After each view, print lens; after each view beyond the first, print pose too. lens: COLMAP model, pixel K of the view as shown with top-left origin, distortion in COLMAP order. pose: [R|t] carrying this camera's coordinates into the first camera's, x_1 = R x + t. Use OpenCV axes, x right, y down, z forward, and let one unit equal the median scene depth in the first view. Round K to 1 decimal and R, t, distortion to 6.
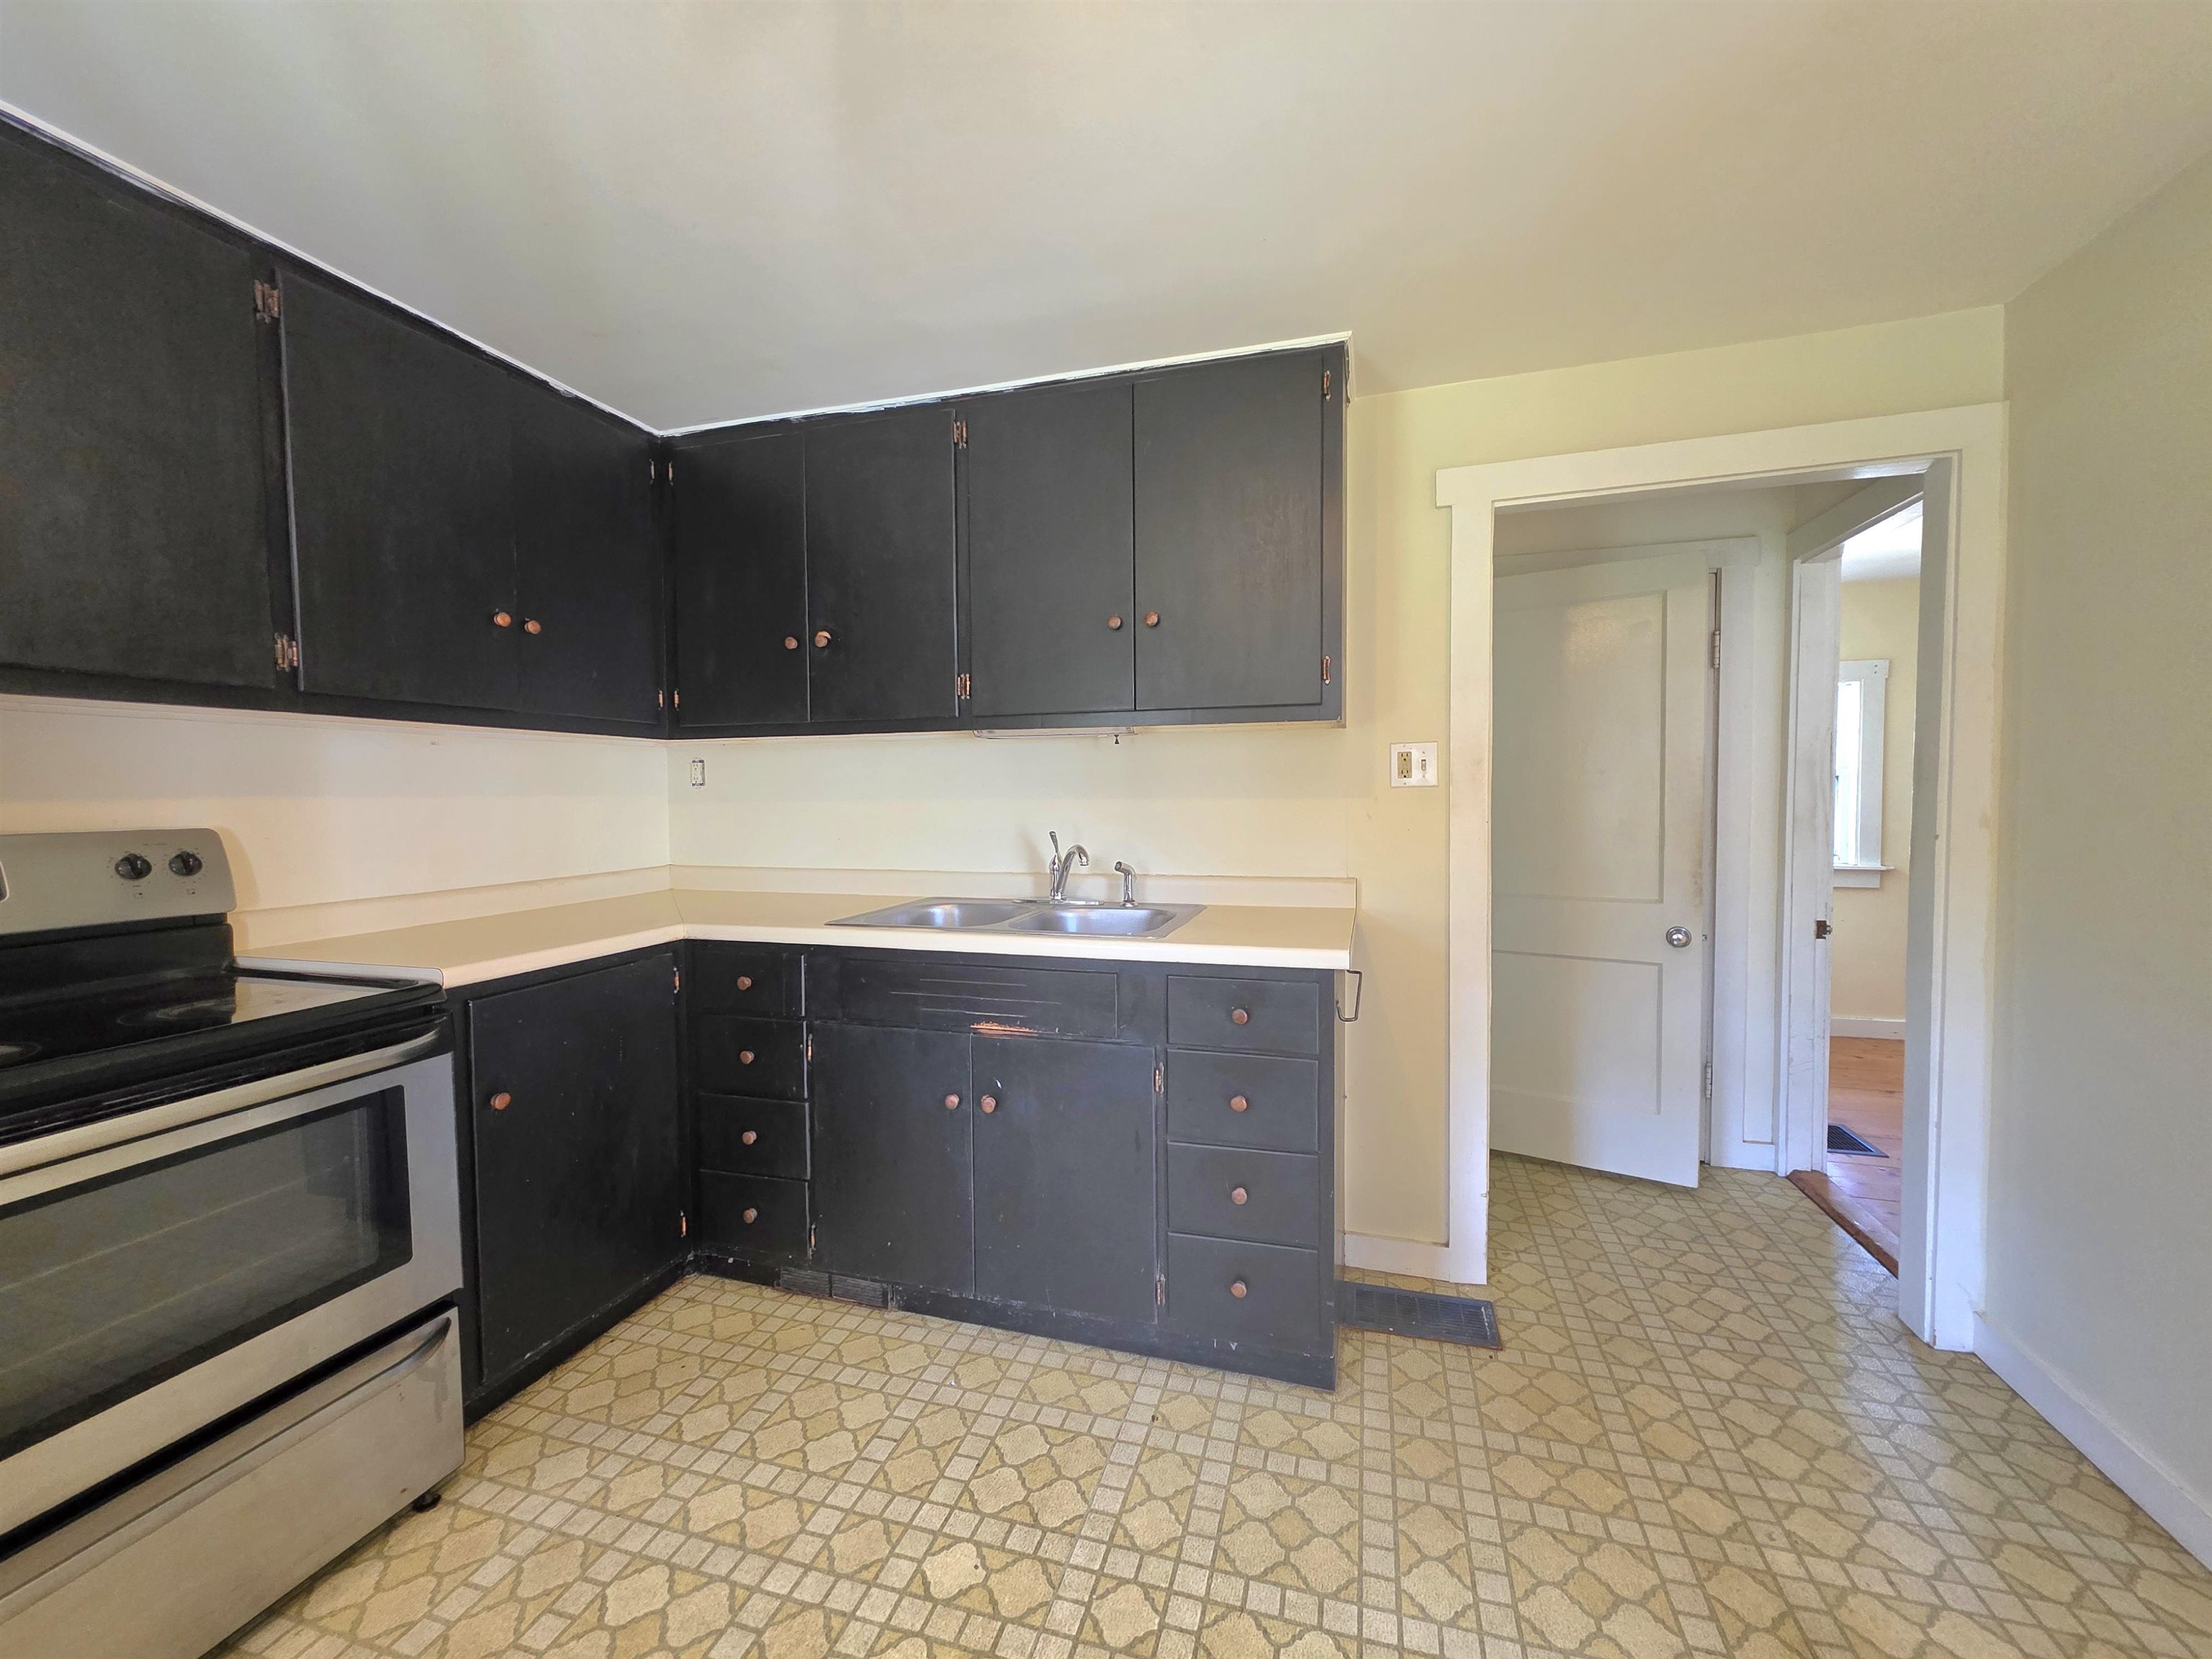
lens RADIAL K [[880.9, 0, 1113.7], [0, 880.9, 828.4], [0, 0, 1]] dist [0.002086, -0.000159]
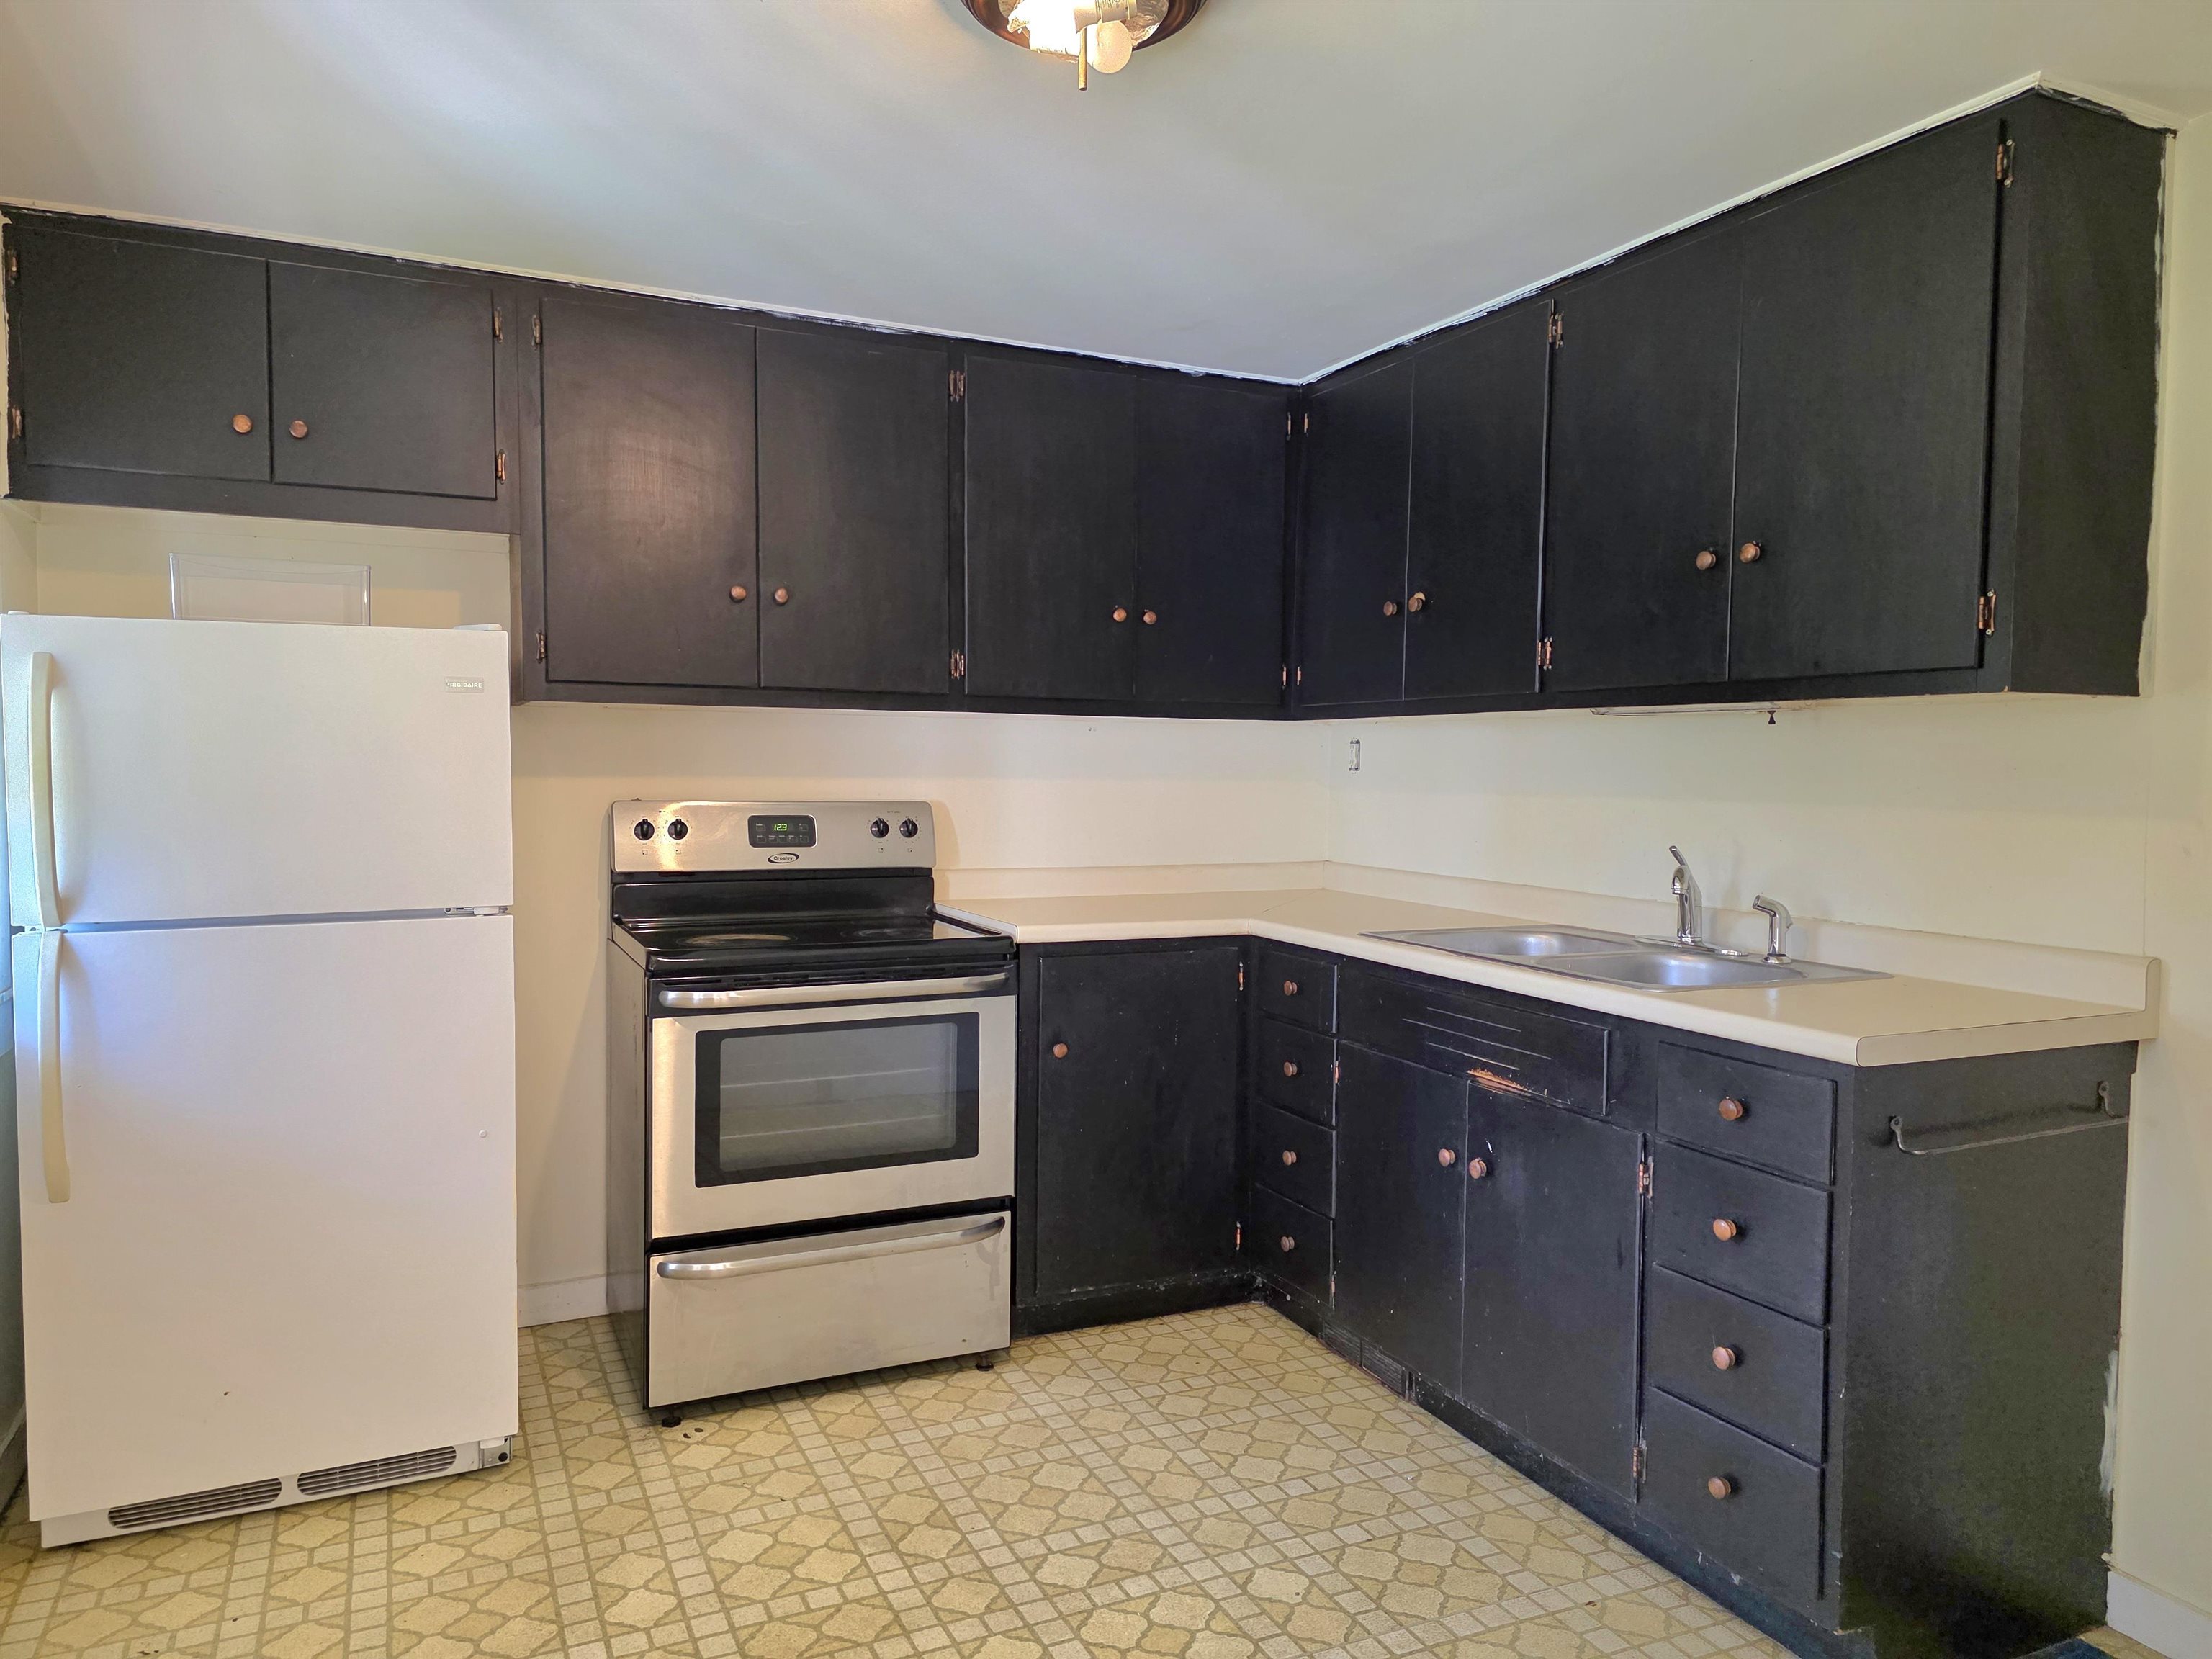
lens RADIAL K [[1483.7, 0, 1087.3], [0, 1483.7, 823.5], [0, 0, 1]] dist [0.057292, -0.048825]
pose [[0.653168, 0.047505, -0.755721, 0.732444], [-0.048404, 0.998608, 0.020938, -0.023304], [0.755664, 0.022904, 0.654558, -0.220229]]
